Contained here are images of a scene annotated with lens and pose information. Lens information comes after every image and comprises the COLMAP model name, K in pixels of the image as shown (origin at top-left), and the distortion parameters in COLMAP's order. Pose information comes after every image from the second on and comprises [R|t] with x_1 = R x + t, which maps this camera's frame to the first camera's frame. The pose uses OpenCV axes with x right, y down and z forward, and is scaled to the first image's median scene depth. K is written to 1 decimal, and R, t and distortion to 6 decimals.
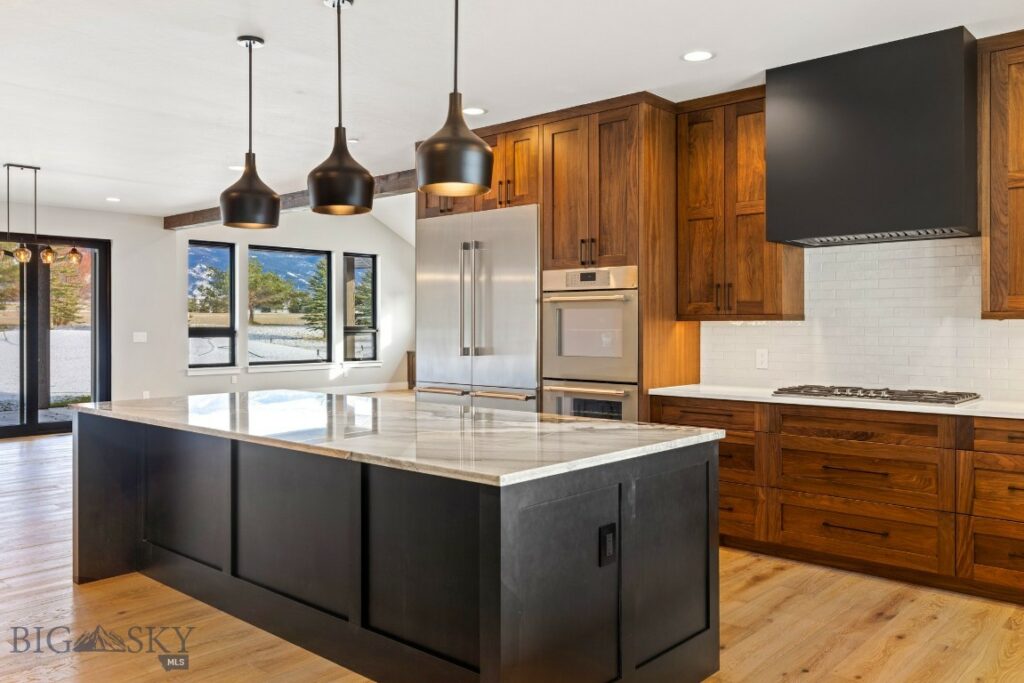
lens RADIAL K [[833.8, 0, 496.6], [0, 833.8, 316.5], [0, 0, 1]] dist [0.011212, 0.008989]
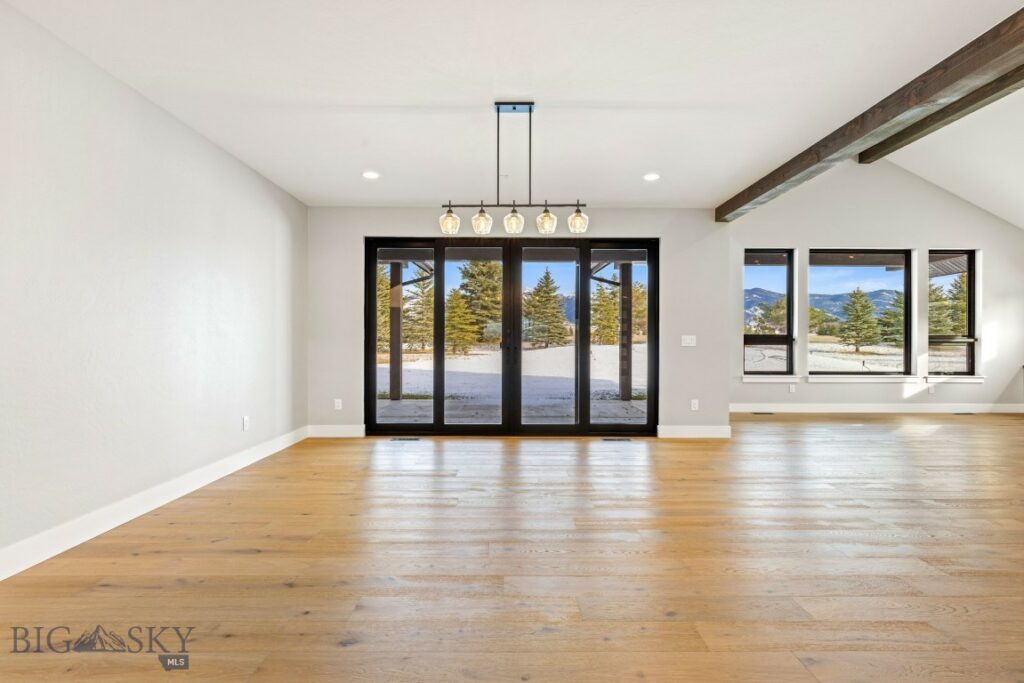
lens RADIAL K [[492.2, 0, 510.8], [0, 492.2, 345.2], [0, 0, 1]] dist [0.000474, 0.000169]
pose [[0.697876, 0.007090, -0.716184, -0.123176], [0.002478, 0.999921, 0.012313, 0.015826], [0.716215, -0.010367, 0.697803, 0.339393]]
